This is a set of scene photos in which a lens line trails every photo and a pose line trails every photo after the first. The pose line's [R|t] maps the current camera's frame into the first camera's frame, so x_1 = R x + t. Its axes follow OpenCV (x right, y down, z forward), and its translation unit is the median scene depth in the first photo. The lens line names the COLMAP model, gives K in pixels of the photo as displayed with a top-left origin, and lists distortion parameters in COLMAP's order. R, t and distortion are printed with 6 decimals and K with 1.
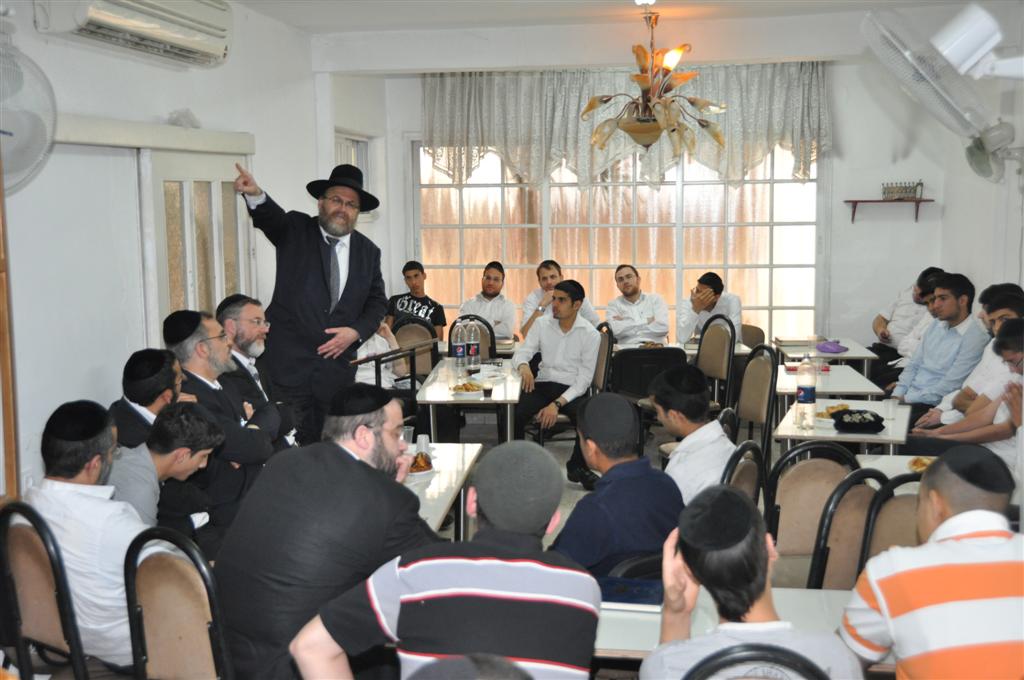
lens RADIAL K [[1381.0, 0, 514.4], [0, 1381.0, 342.0], [0, 0, 1]] dist [0.113462, 0.000000]
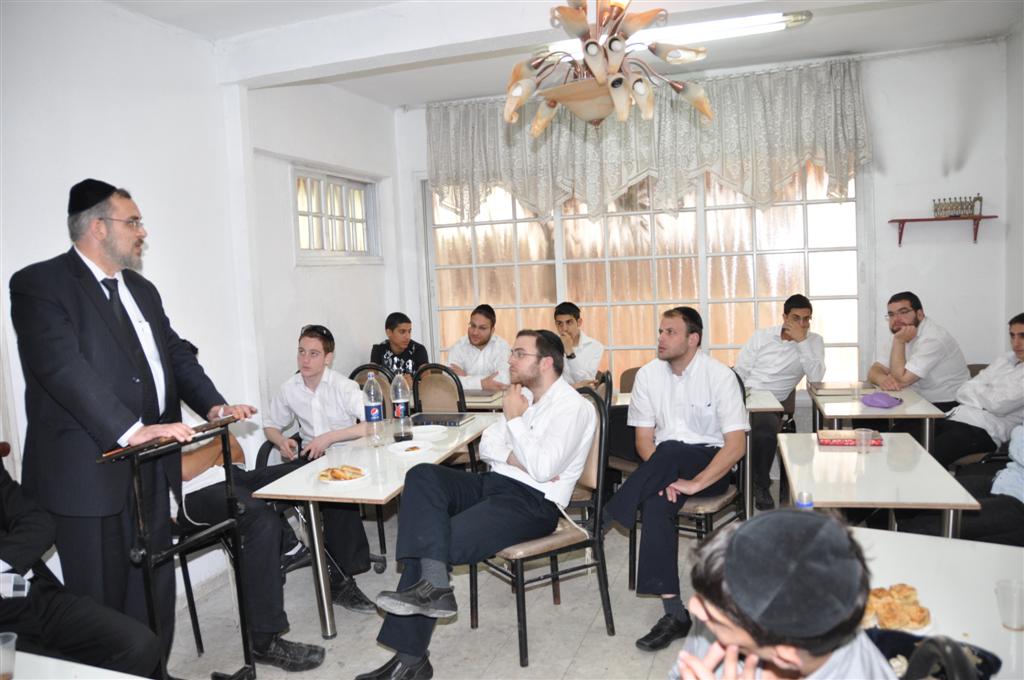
lens RADIAL K [[792.0, 0, 508.3], [0, 792.0, 342.3], [0, 0, 1]] dist [-0.110555, 0.035271]
pose [[0.977262, -0.016645, -0.211381, 0.104879], [0.013010, 0.999743, -0.018579, -0.019634], [0.211636, 0.015406, 0.977227, 0.479647]]
